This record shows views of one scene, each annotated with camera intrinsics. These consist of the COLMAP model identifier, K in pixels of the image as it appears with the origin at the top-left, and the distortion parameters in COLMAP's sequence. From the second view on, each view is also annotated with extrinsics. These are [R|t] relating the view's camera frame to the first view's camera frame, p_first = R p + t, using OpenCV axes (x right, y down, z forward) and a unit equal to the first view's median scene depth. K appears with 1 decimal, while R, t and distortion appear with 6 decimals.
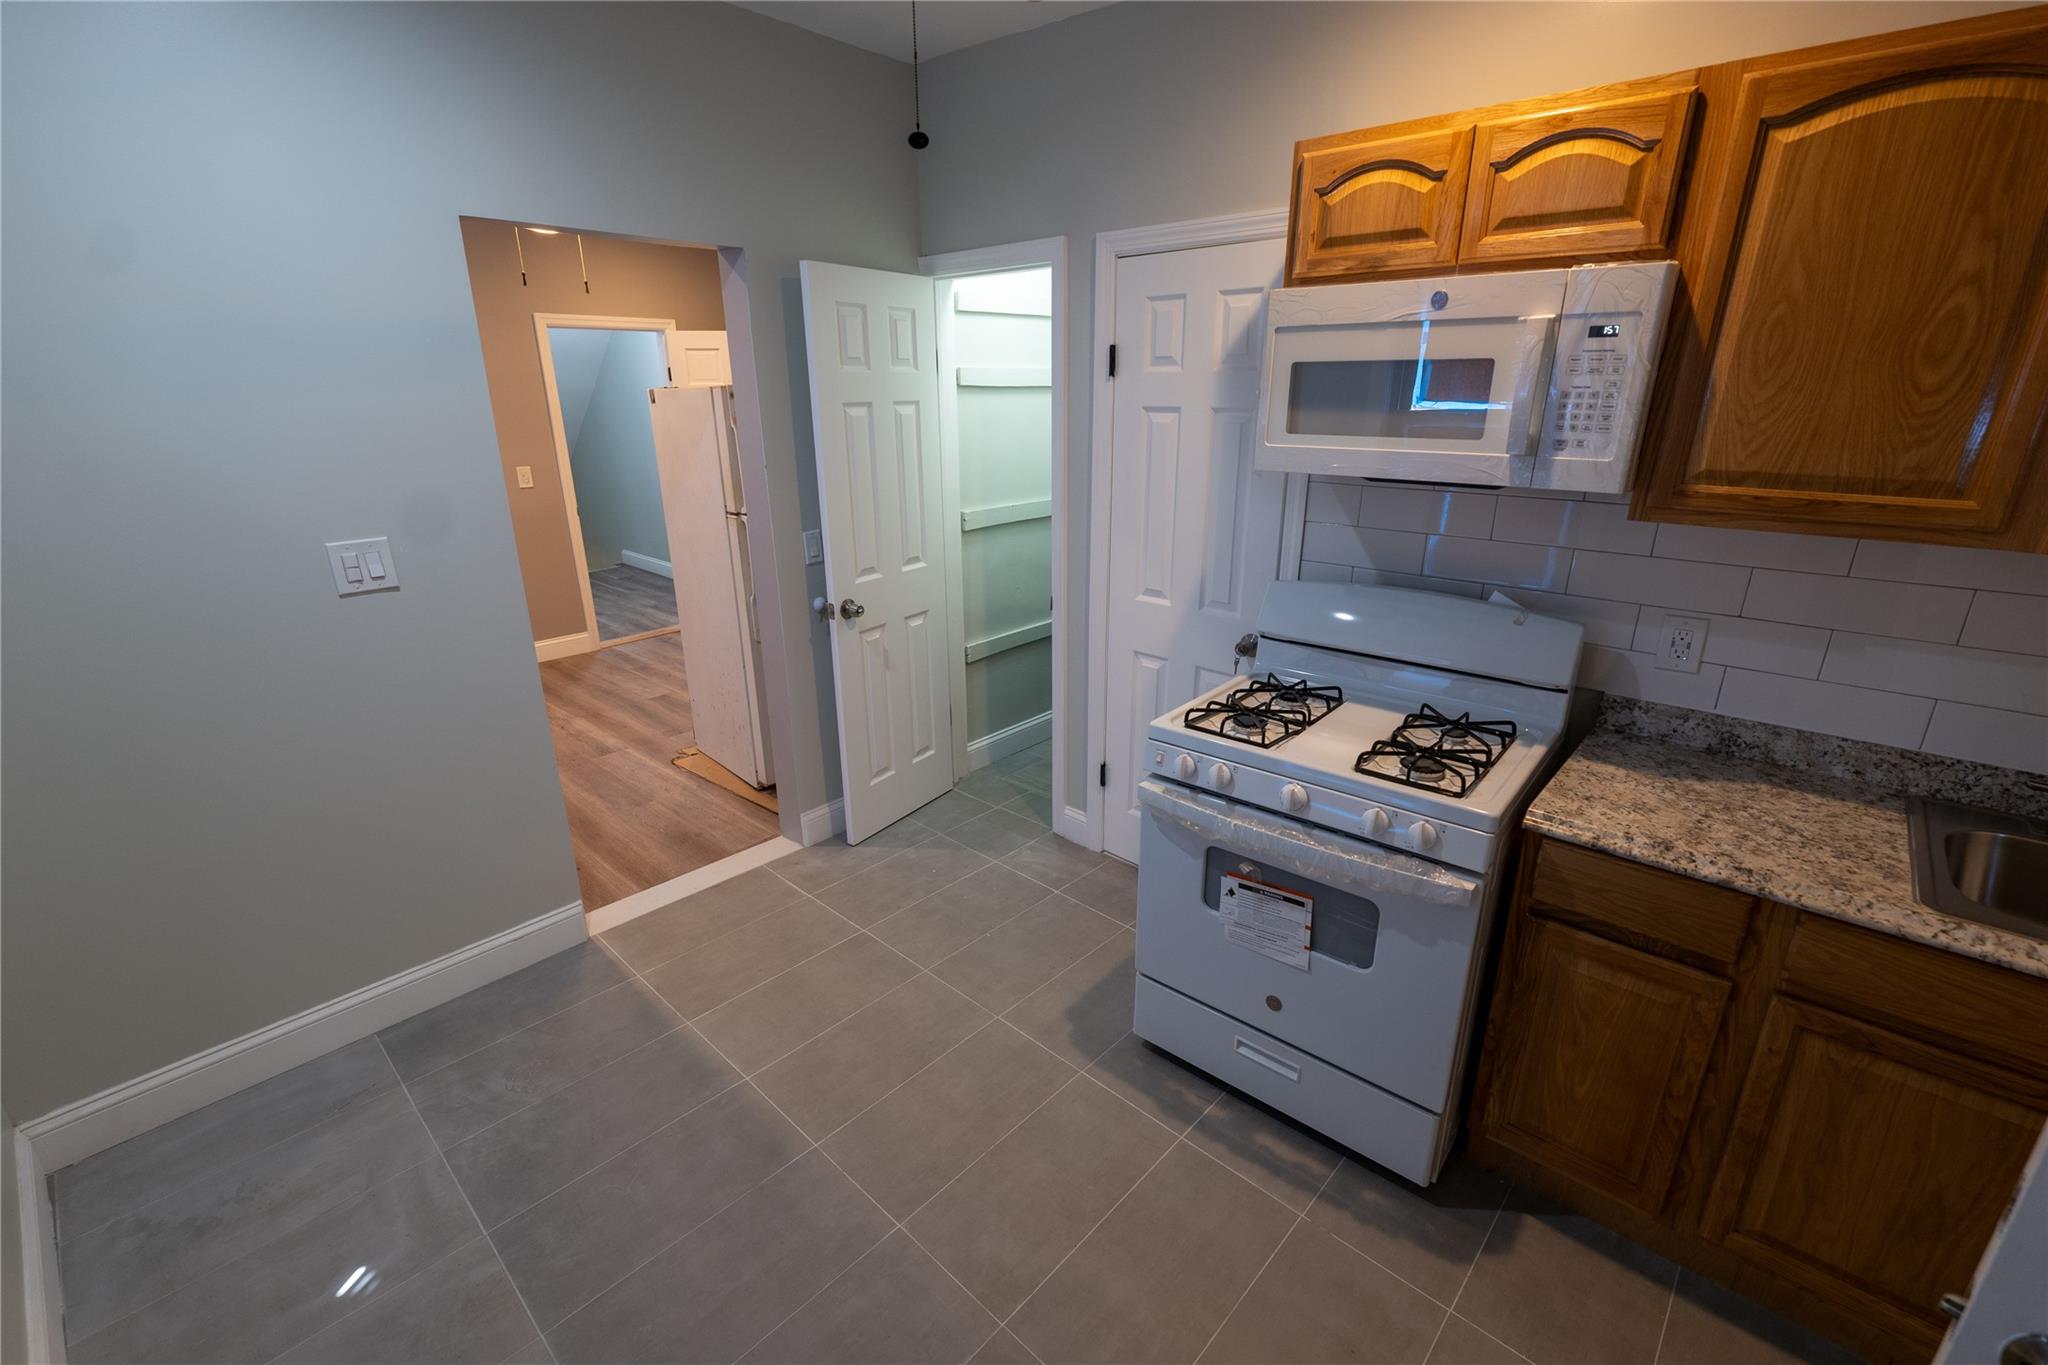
lens RADIAL K [[857.7, 0, 1015.7], [0, 857.7, 681.4], [0, 0, 1]] dist [0.002995, -0.001393]
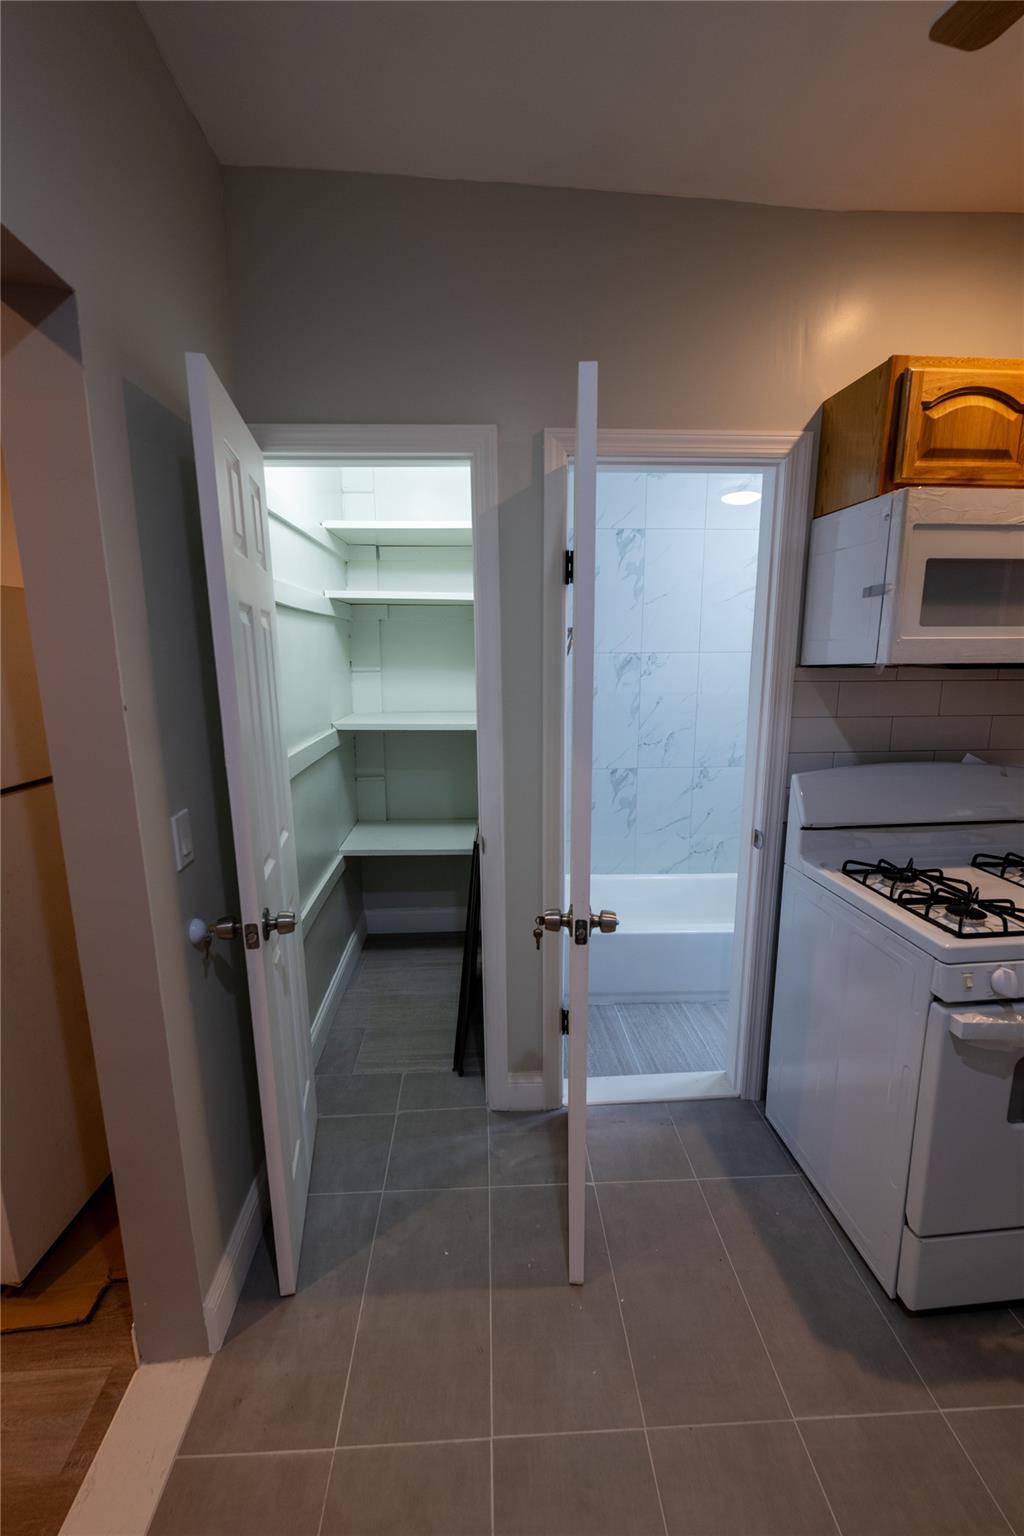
lens RADIAL K [[643.3, 0, 515.4], [0, 643.3, 772.0], [0, 0, 1]] dist [0.002995, -0.001393]
pose [[0.701195, -0.139485, 0.699192, -0.512445], [0.234944, 0.971106, -0.041887, -0.175871], [-0.673147, 0.193642, 0.713706, 0.706725]]
